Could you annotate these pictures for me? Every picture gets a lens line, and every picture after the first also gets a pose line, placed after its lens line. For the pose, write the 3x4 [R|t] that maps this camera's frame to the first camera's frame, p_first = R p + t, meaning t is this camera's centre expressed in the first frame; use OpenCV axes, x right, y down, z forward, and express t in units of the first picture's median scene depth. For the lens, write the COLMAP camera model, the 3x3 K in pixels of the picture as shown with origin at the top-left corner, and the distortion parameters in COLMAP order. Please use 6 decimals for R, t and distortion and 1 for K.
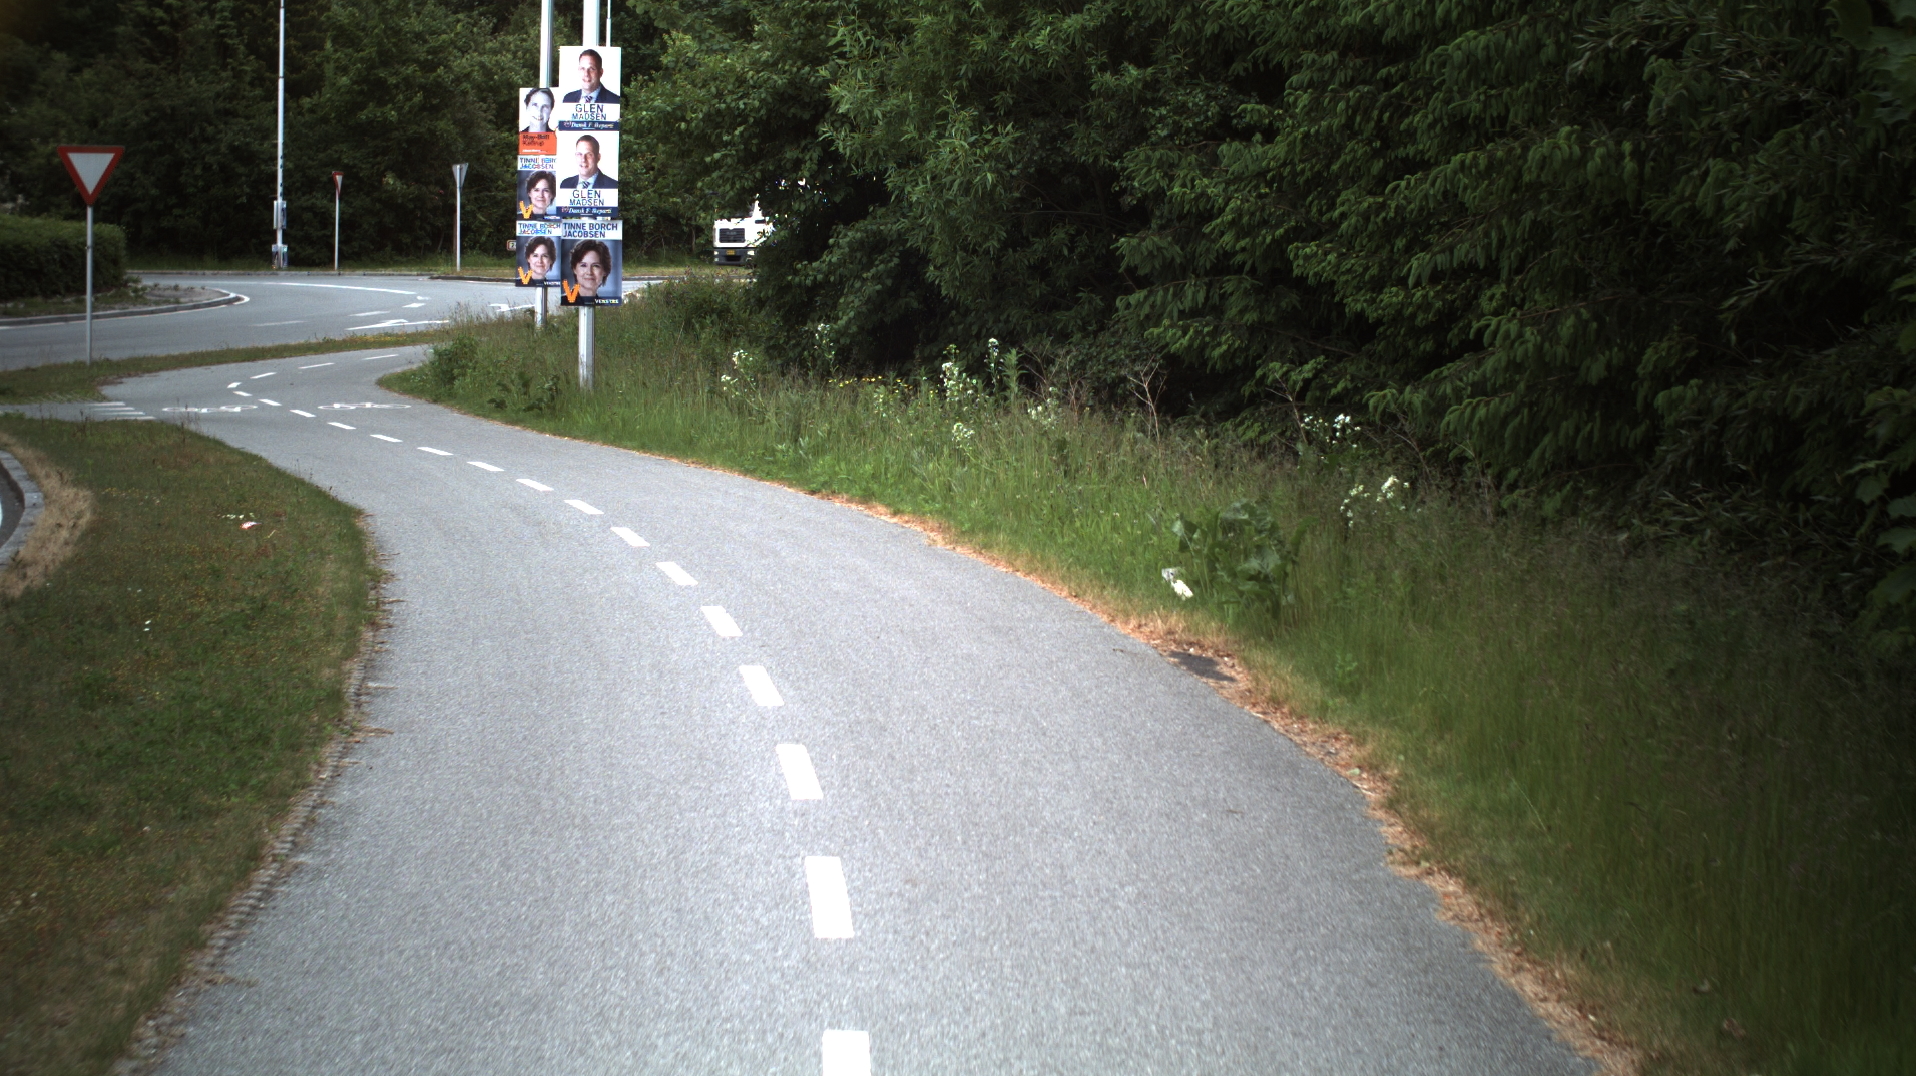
lens RADIAL K [[3756.5, 0, 958.0], [0, 3756.5, 538.0], [0, 0, 1]] dist [-0.300957, 0.644935]
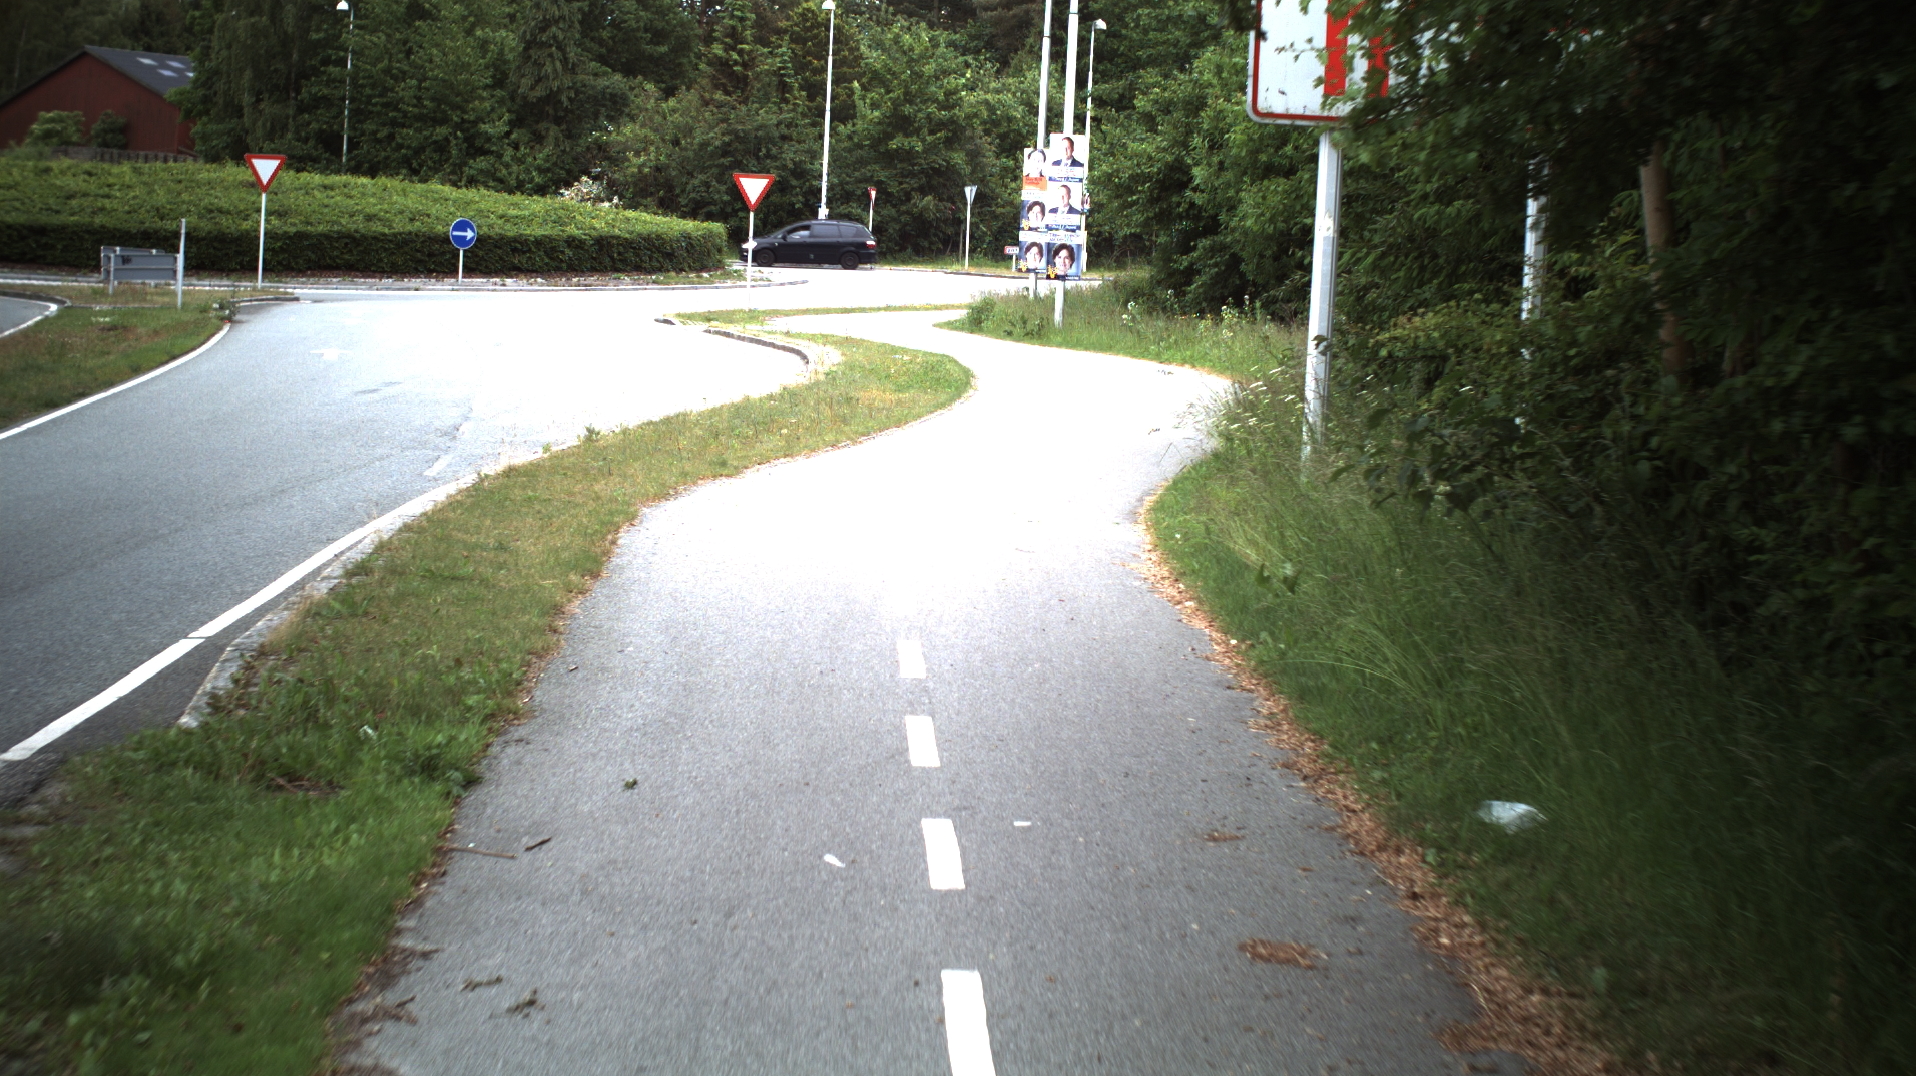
lens RADIAL K [[3756.5, 0, 958.0], [0, 3756.5, 538.0], [0, 0, 1]] dist [-0.300957, 0.644935]
pose [[0.991169, 0.043013, -0.125433, 0.081437], [-0.043675, 0.999043, -0.002528, 0.067173], [0.125204, 0.007984, 0.992099, -0.775257]]
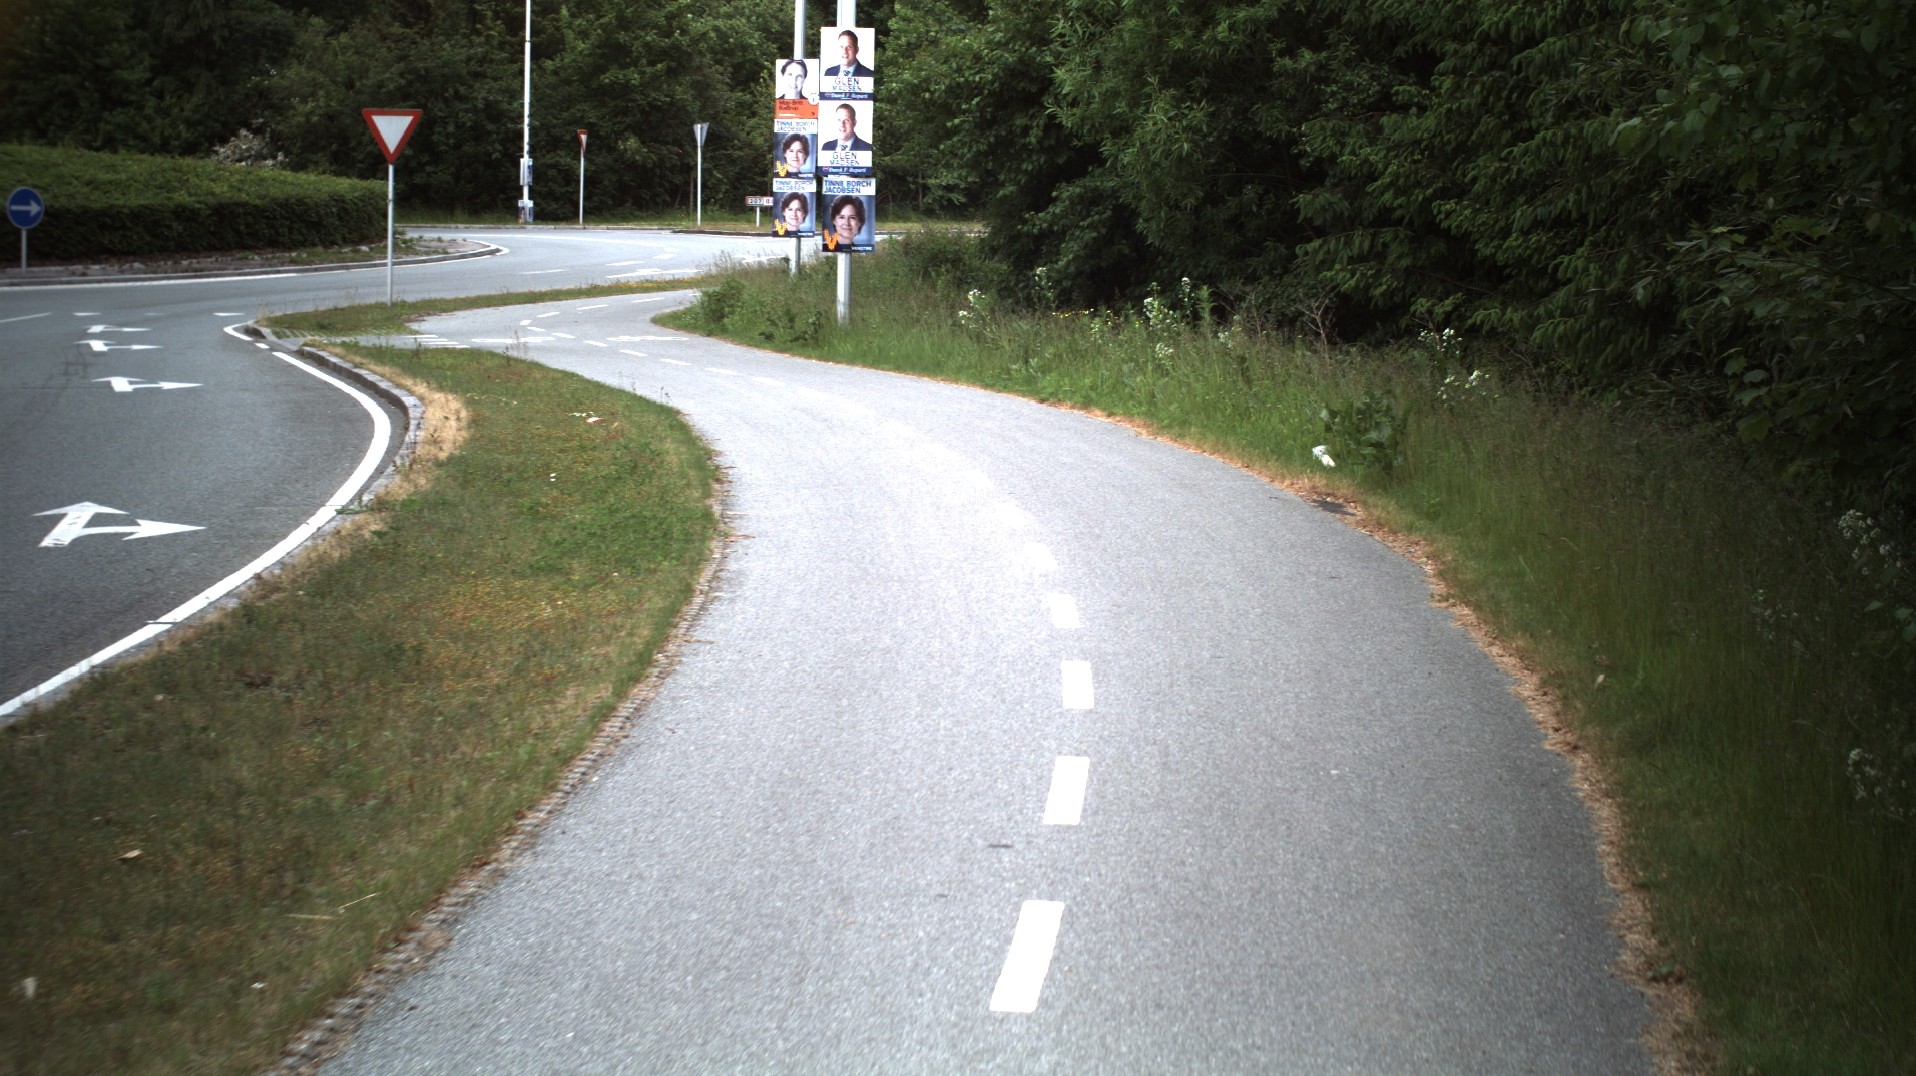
lens RADIAL K [[3756.5, 0, 958.0], [0, 3756.5, 538.0], [0, 0, 1]] dist [-0.300957, 0.644935]
pose [[0.998321, 0.007739, -0.057412, 0.003050], [-0.007117, 0.999914, 0.011024, 0.013208], [0.057492, -0.010596, 0.998290, -0.155387]]
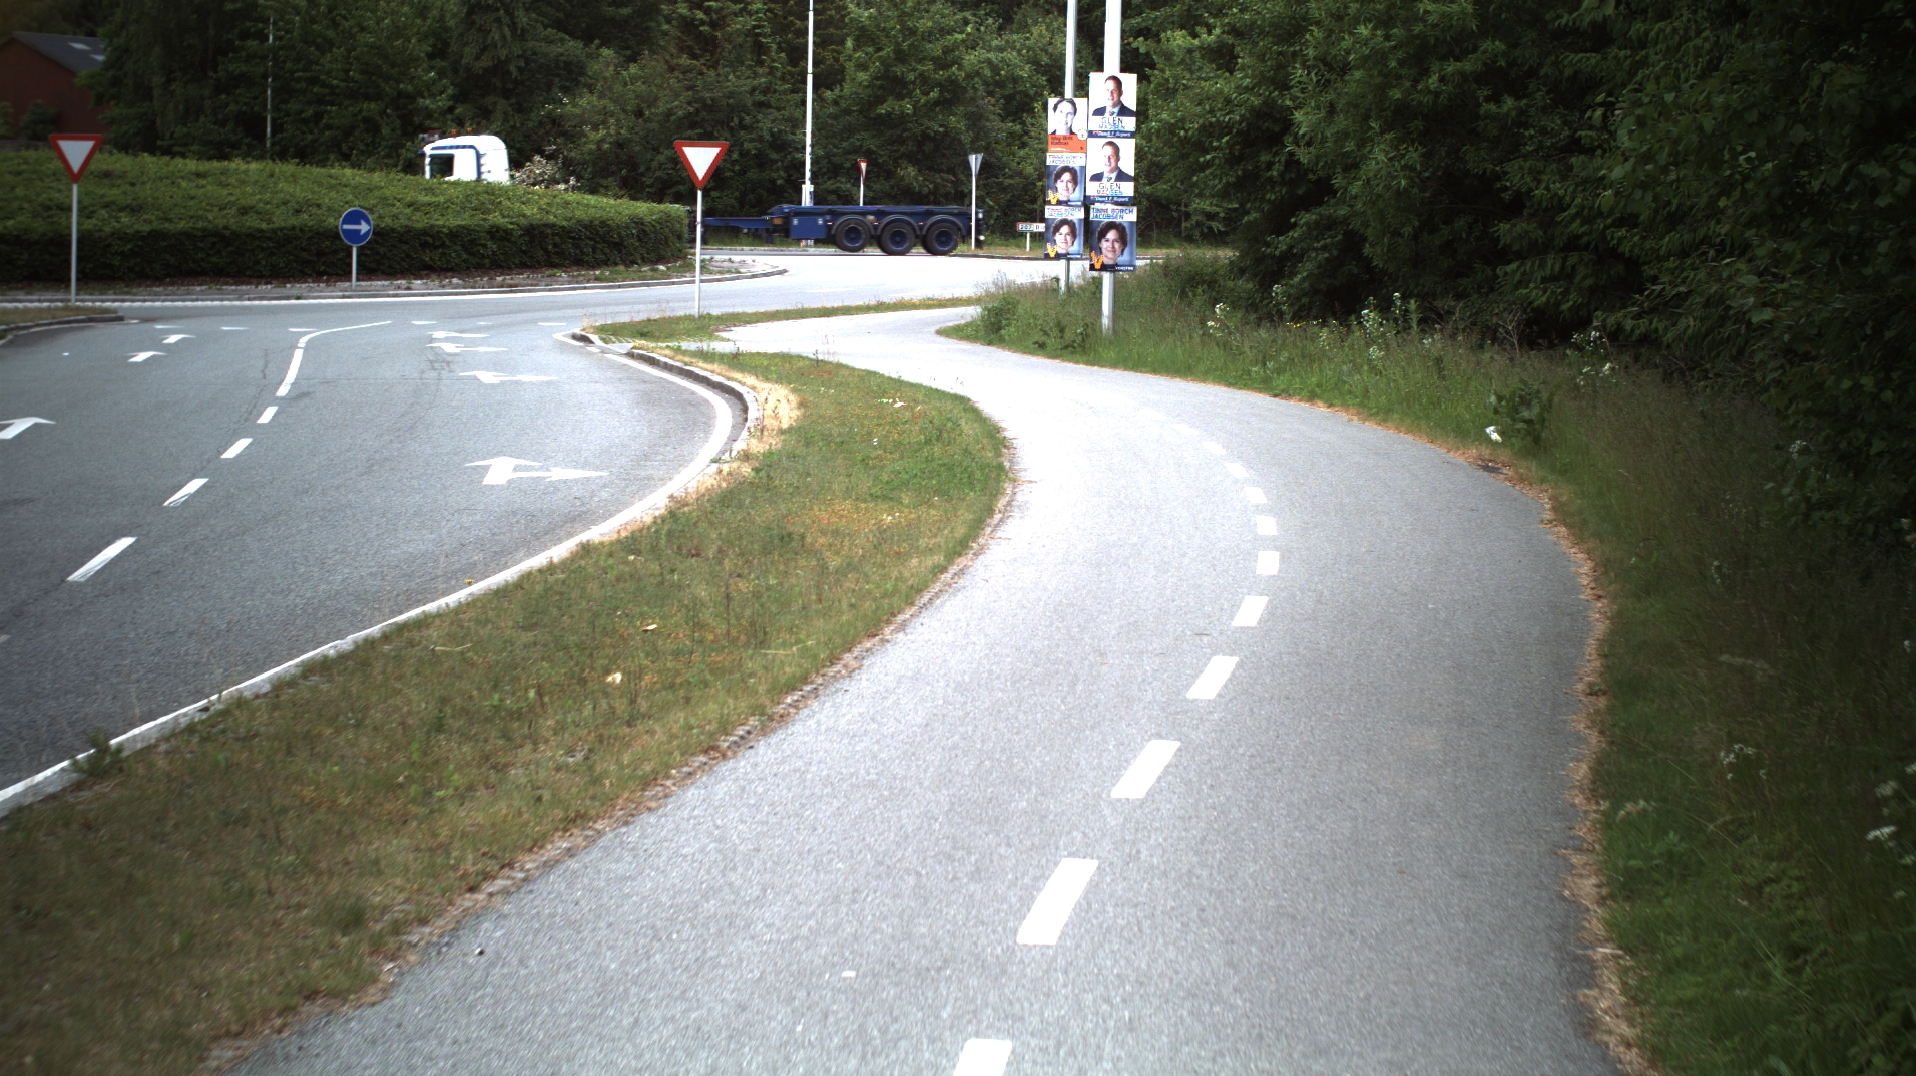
lens RADIAL K [[3756.5, 0, 958.0], [0, 3756.5, 538.0], [0, 0, 1]] dist [-0.300957, 0.644935]
pose [[0.991704, 0.017771, -0.127309, 0.017313], [-0.017331, 0.999839, 0.004563, 0.026301], [0.127369, -0.002319, 0.991853, -0.310621]]
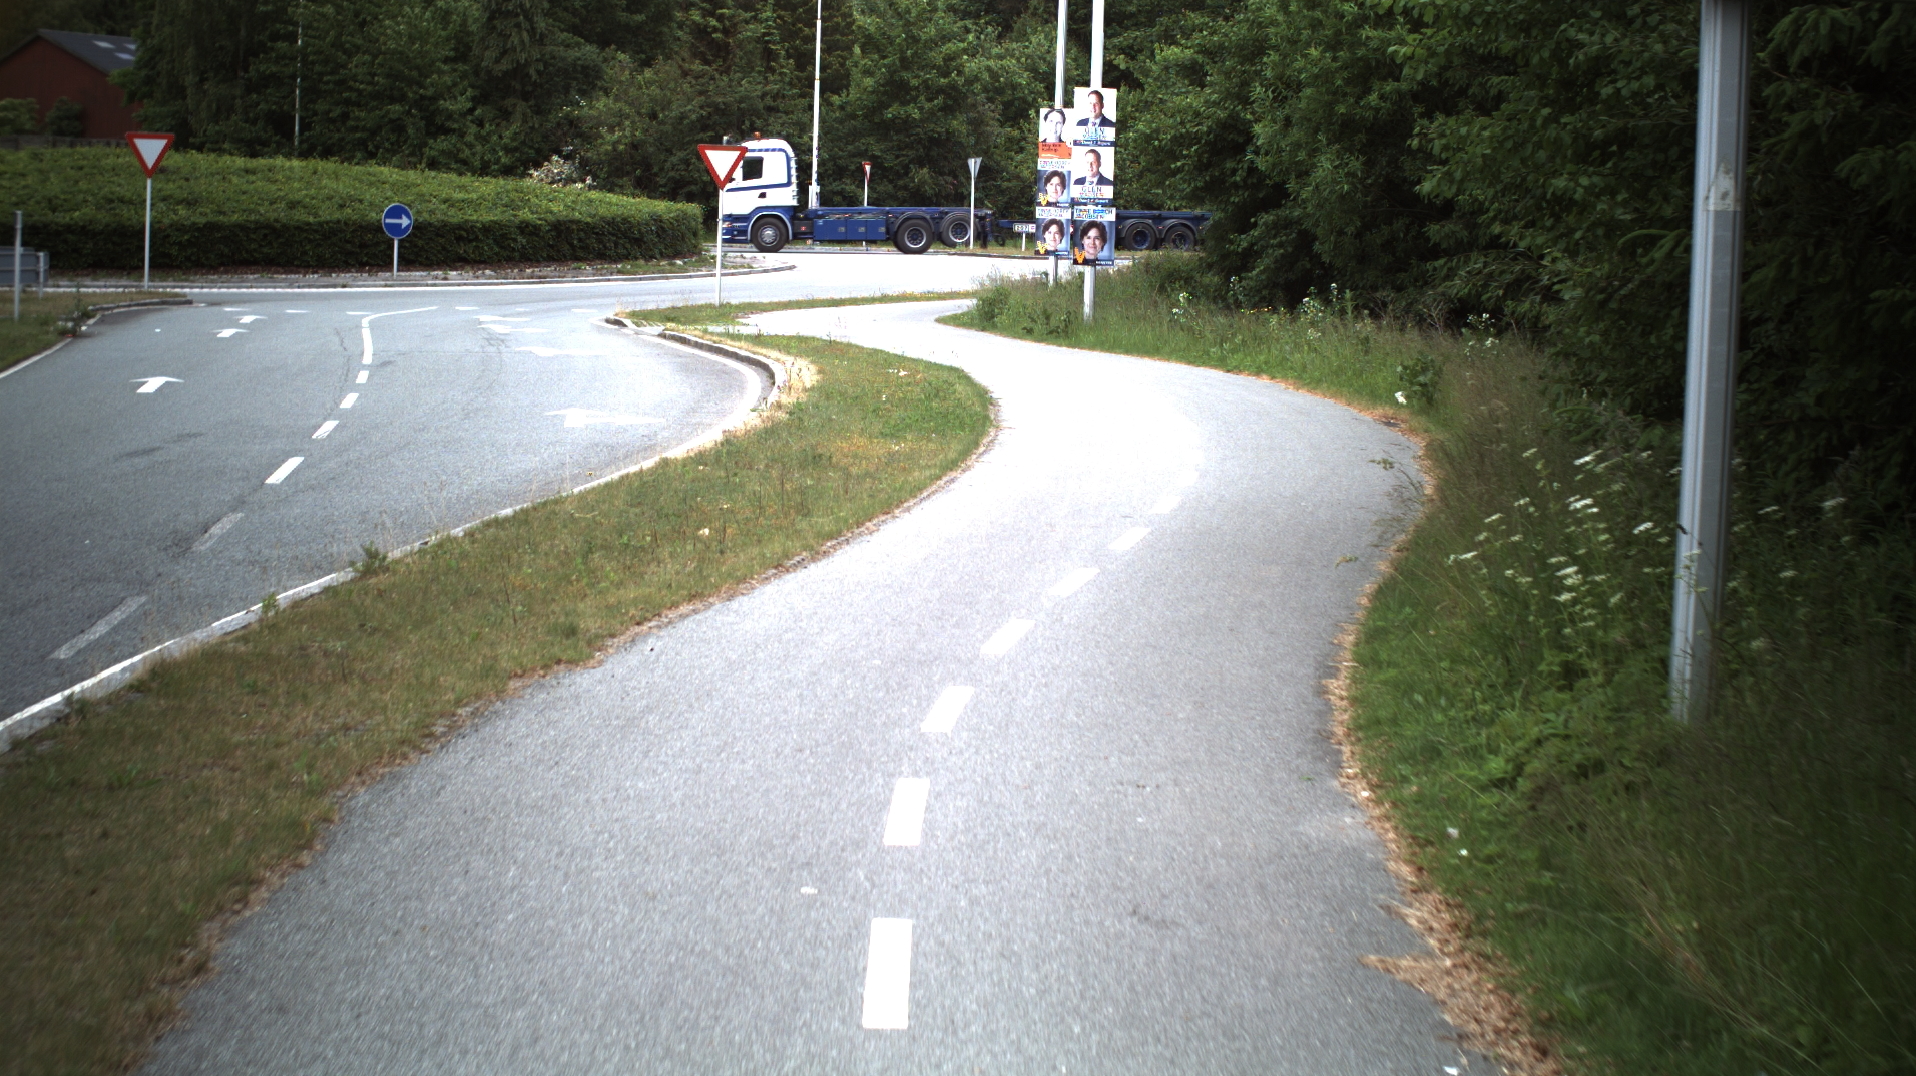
lens RADIAL K [[3756.5, 0, 958.0], [0, 3756.5, 538.0], [0, 0, 1]] dist [-0.300957, 0.644935]
pose [[0.991575, 0.026404, -0.126813, 0.038712], [-0.026126, 0.999651, 0.003852, 0.040555], [0.126870, -0.000507, 0.991919, -0.465627]]
